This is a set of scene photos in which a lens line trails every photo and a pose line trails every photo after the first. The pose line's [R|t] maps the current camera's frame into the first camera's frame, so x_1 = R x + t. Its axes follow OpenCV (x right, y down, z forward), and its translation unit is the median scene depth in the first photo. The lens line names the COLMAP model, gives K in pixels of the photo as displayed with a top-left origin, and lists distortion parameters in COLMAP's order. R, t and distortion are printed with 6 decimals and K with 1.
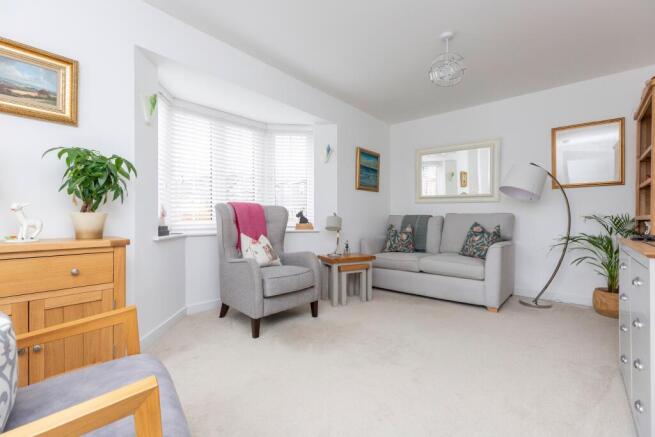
lens RADIAL K [[296.1, 0, 330.3], [0, 296.1, 219.2], [0, 0, 1]] dist [0.003480, 0.000329]
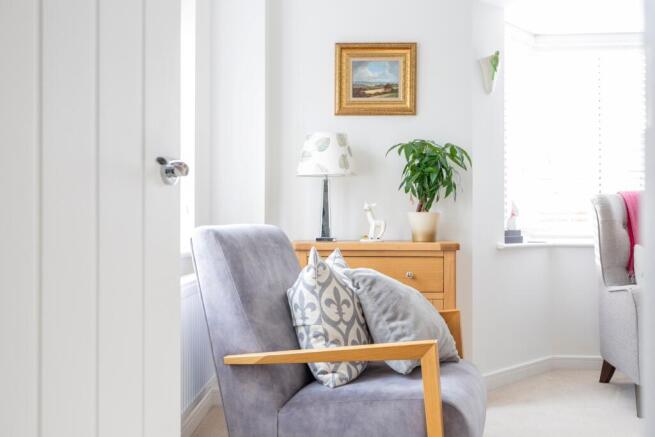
lens RADIAL K [[660.4, 0, 328.0], [0, 660.4, 218.0], [0, 0, 1]] dist [-0.001682, 0.000000]
pose [[0.627271, -0.000128, -0.778801, 0.548462], [-0.003666, 0.999988, -0.003117, 0.002449], [0.778793, 0.004810, 0.627263, -0.464191]]
